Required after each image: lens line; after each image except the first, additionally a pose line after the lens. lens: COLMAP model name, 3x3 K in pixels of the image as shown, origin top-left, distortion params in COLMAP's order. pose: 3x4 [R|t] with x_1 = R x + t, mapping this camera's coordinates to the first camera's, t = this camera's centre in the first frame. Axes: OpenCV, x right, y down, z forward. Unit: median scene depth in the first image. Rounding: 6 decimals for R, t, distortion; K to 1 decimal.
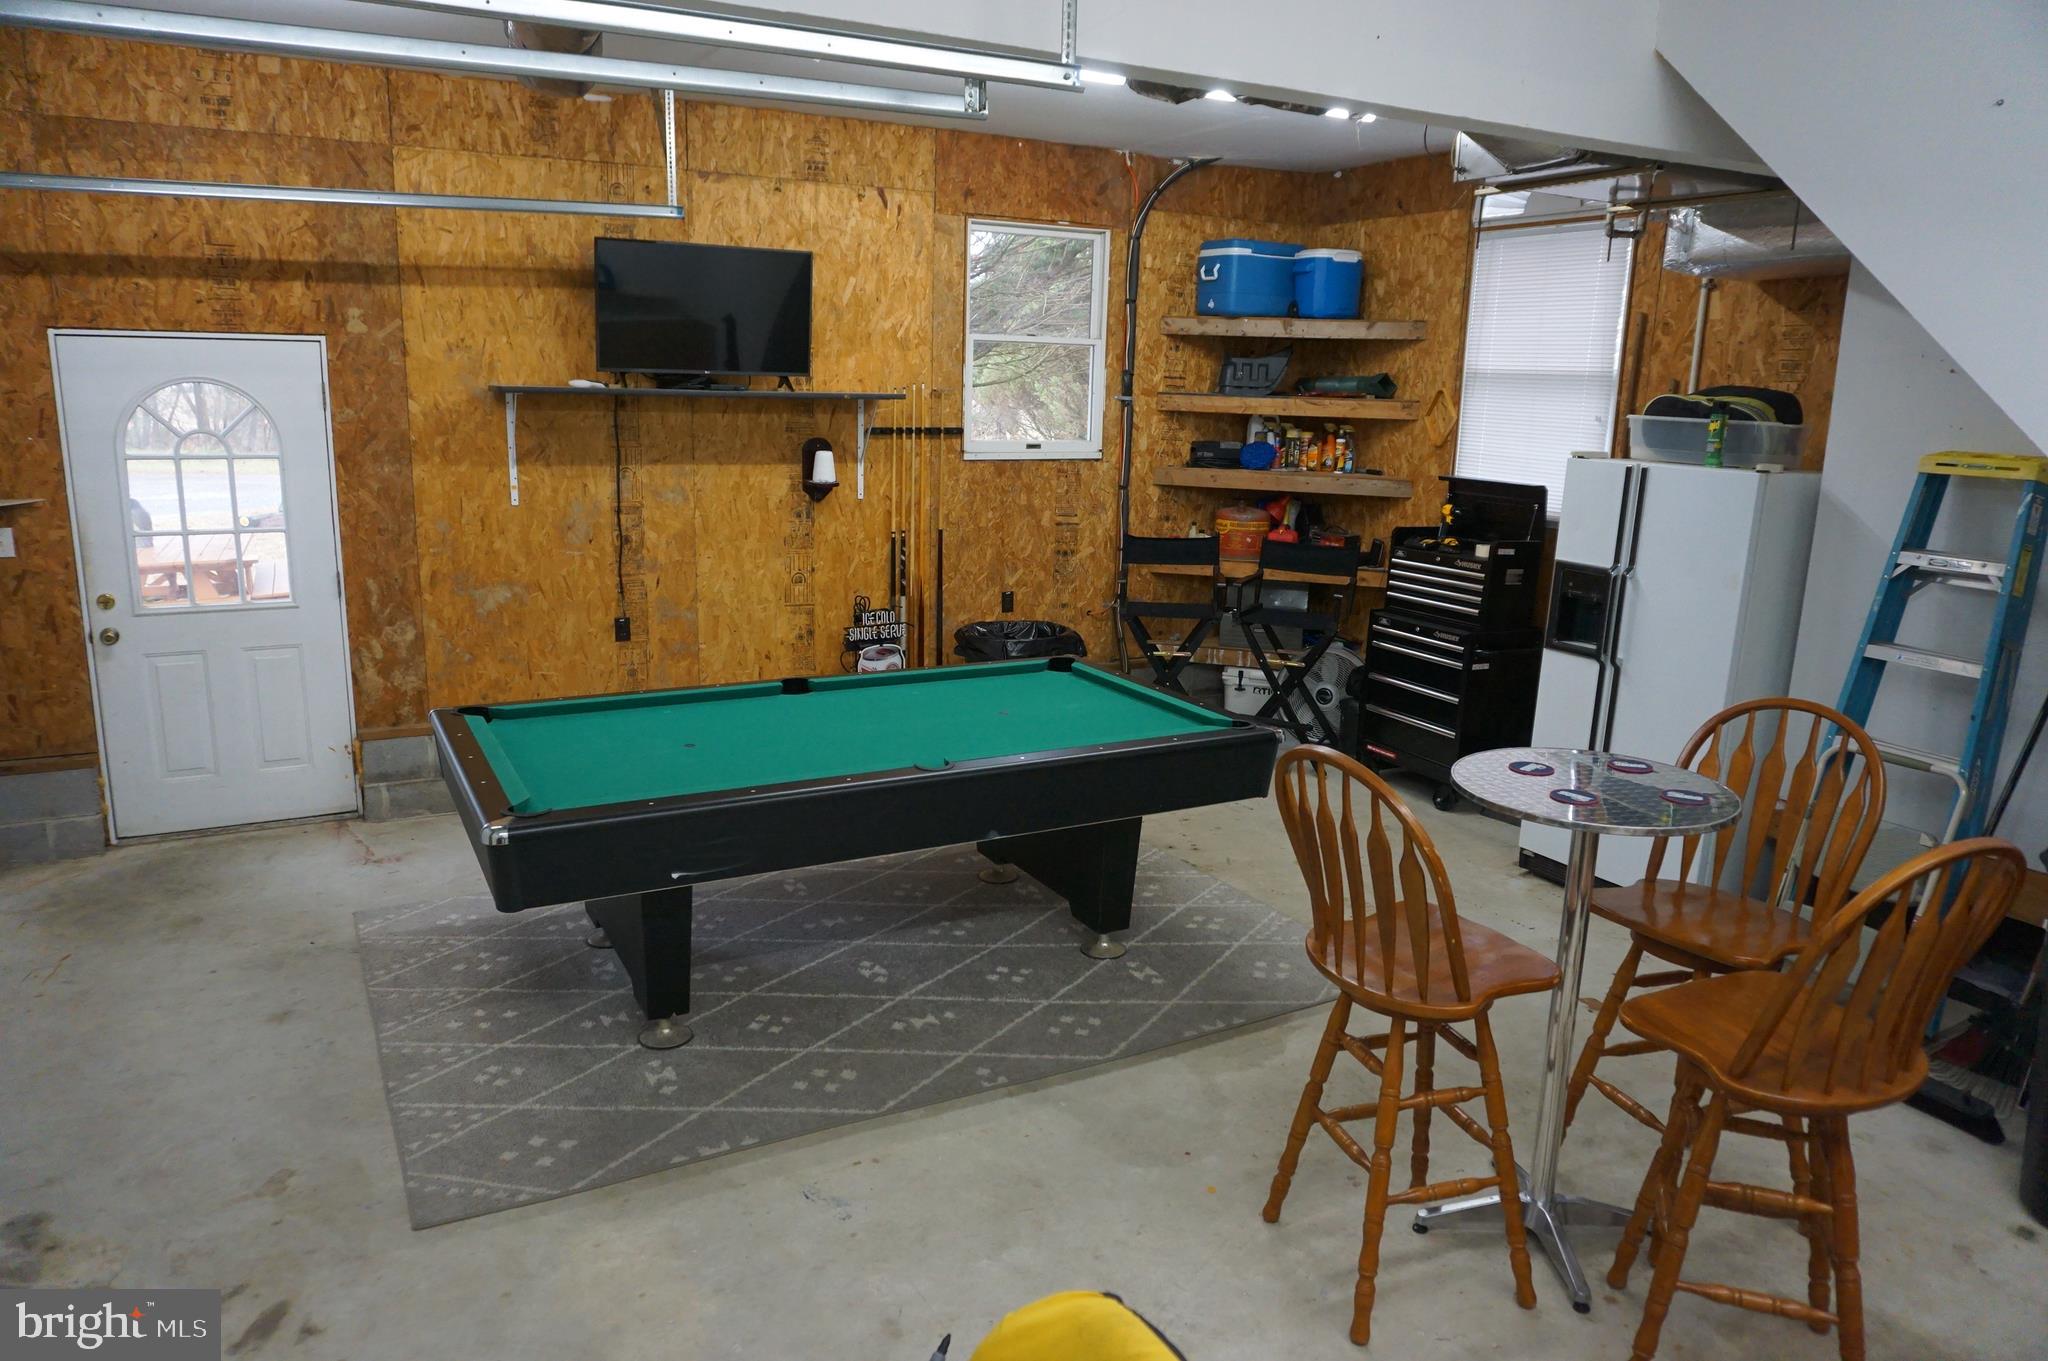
lens RADIAL K [[1378.5, 0, 1027.8], [0, 1378.5, 678.7], [0, 0, 1]] dist [-0.051426, 0.042571]
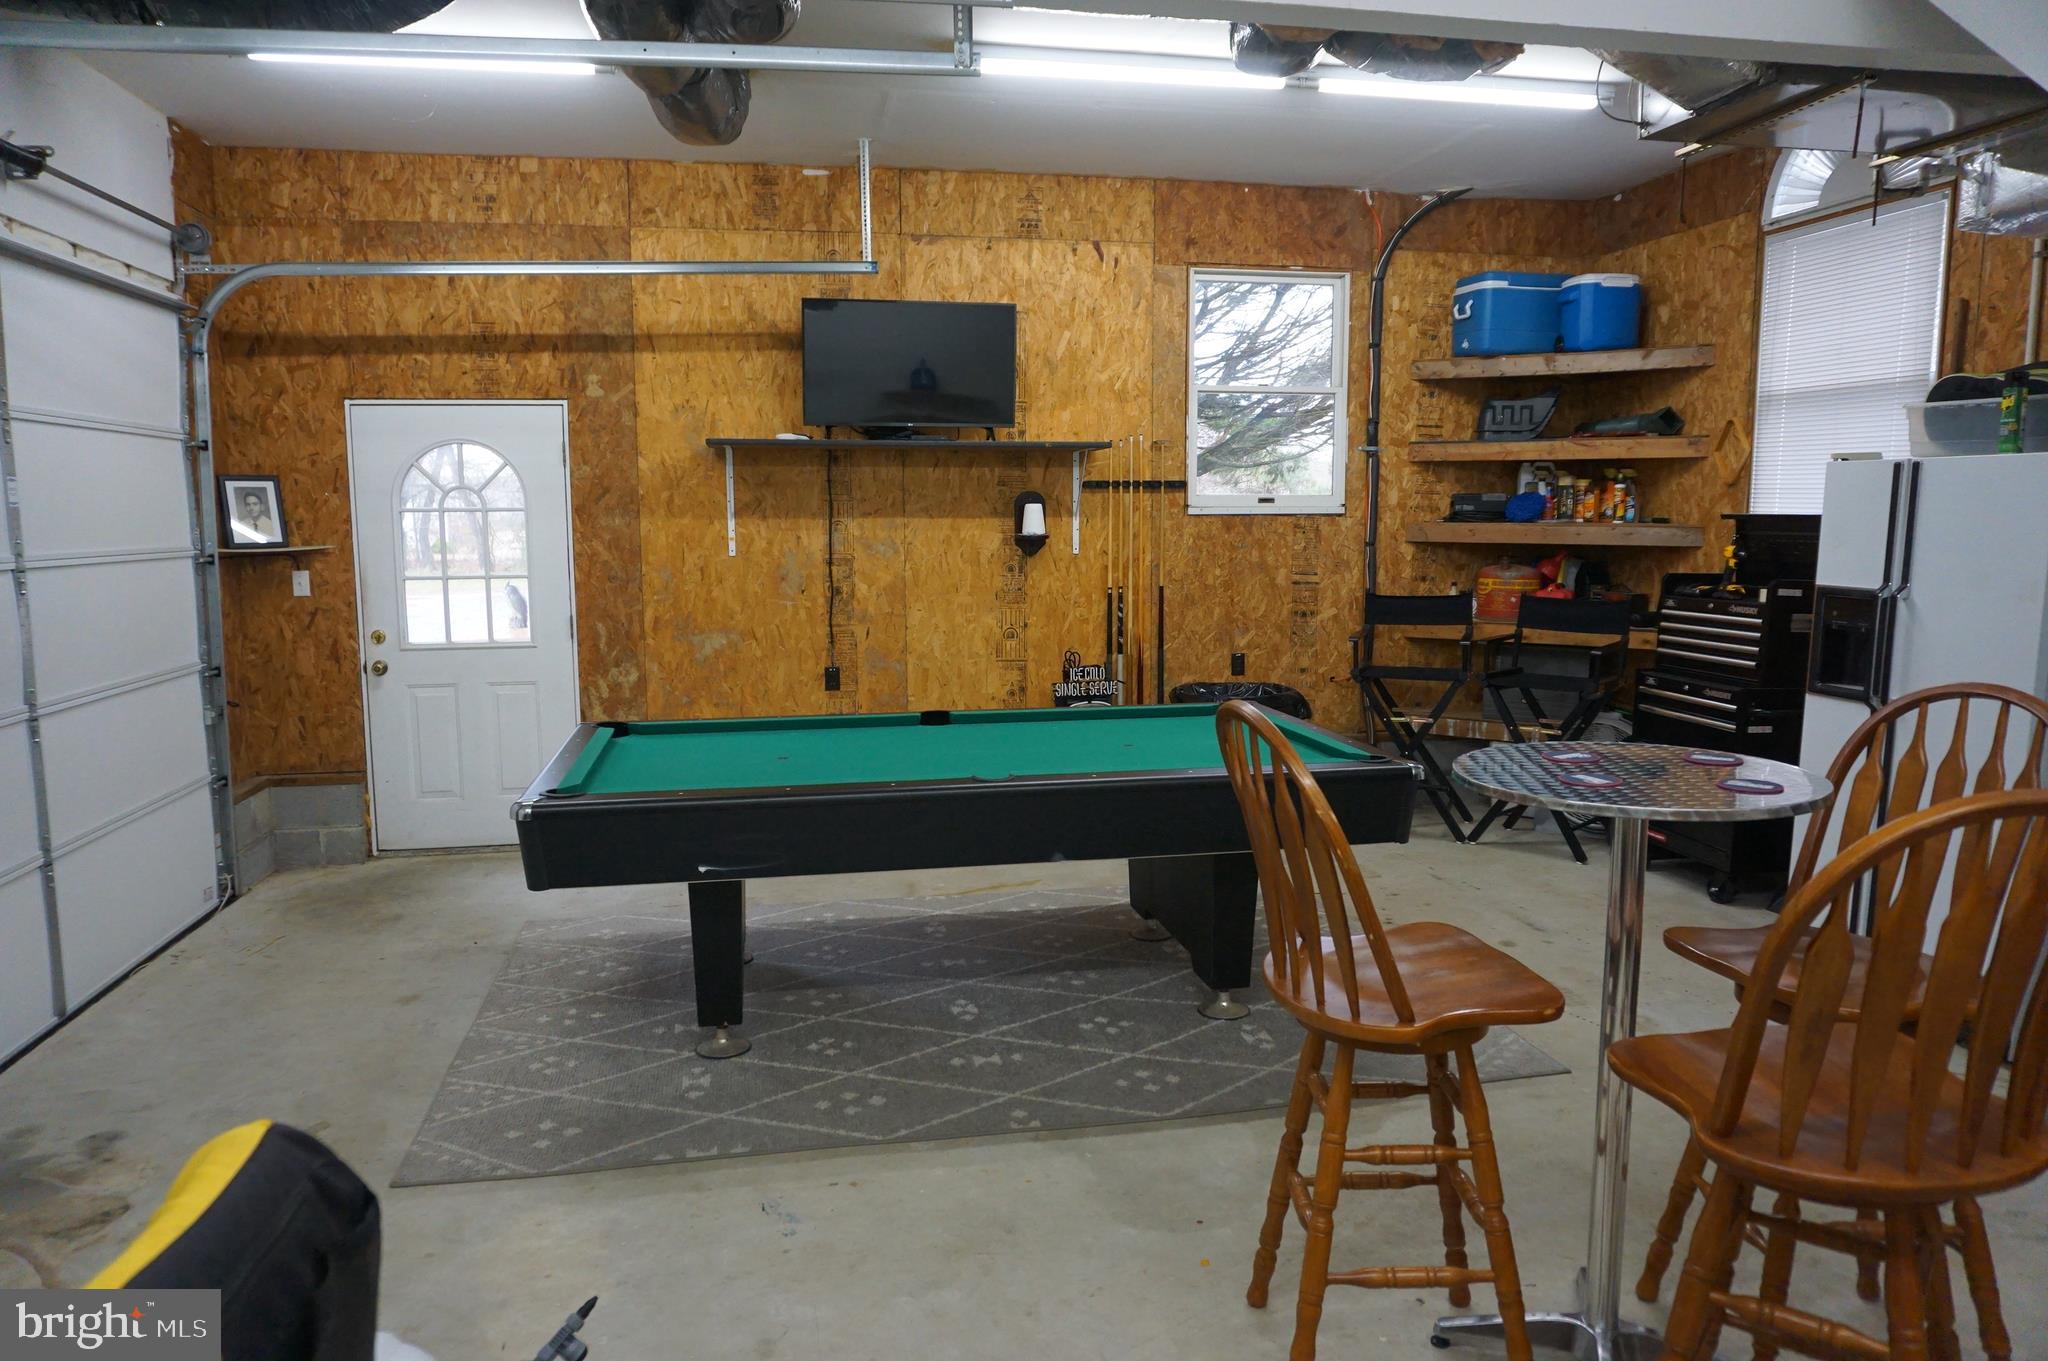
lens RADIAL K [[1378.5, 0, 1027.8], [0, 1378.5, 678.7], [0, 0, 1]] dist [-0.051426, 0.042571]
pose [[0.953762, 0.007783, -0.300463, 0.153858], [-0.036638, 0.995220, -0.090522, 0.052294], [0.298322, 0.097345, 0.949488, 0.072568]]
